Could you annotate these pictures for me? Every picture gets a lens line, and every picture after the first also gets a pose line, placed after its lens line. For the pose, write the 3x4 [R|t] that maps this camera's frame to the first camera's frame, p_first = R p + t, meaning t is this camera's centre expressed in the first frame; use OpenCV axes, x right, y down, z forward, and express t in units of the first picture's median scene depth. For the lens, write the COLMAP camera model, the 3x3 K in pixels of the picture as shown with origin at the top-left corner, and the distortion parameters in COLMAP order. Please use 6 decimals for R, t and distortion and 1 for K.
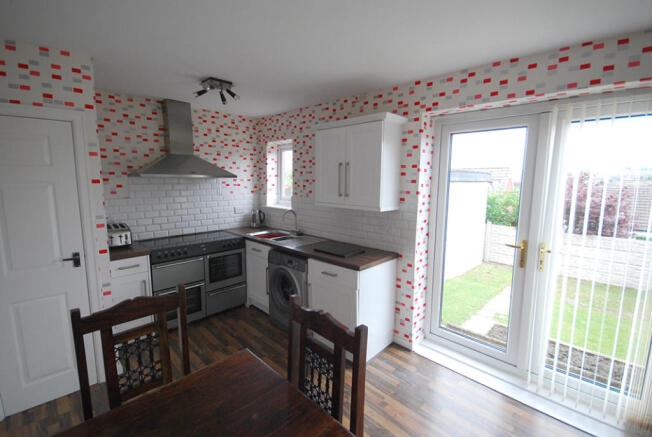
lens RADIAL K [[286.0, 0, 327.5], [0, 286.0, 215.3], [0, 0, 1]] dist [-0.002620, -0.000444]
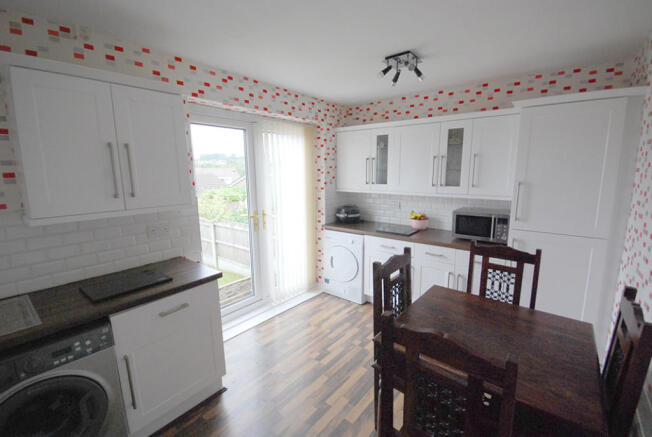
lens RADIAL K [[281.4, 0, 326.0], [0, 281.4, 218.5], [0, 0, 1]] dist [-0.000296, -0.010085]
pose [[-0.086050, -0.173600, 0.981050, -0.500716], [0.136783, 0.973319, 0.184229, -0.061549], [-0.986857, 0.150044, -0.060008, 0.511977]]
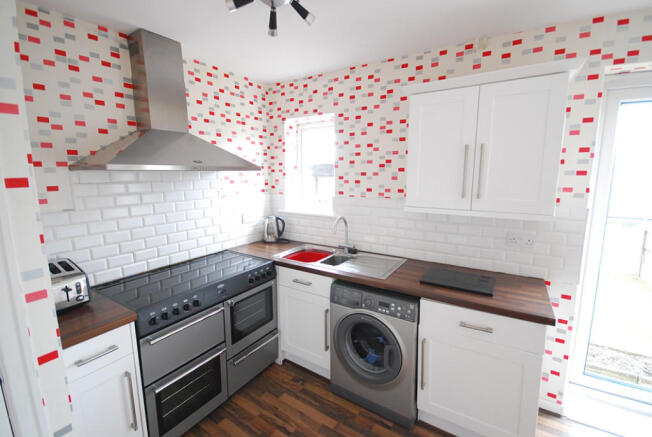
lens RADIAL K [[288.5, 0, 329.3], [0, 288.5, 215.3], [0, 0, 1]] dist [0.015224, -0.016213]
pose [[0.979965, -0.040464, 0.195018, -0.320488], [0.035893, 0.998993, 0.026914, -0.047029], [-0.195910, -0.019374, 0.980430, 0.362628]]
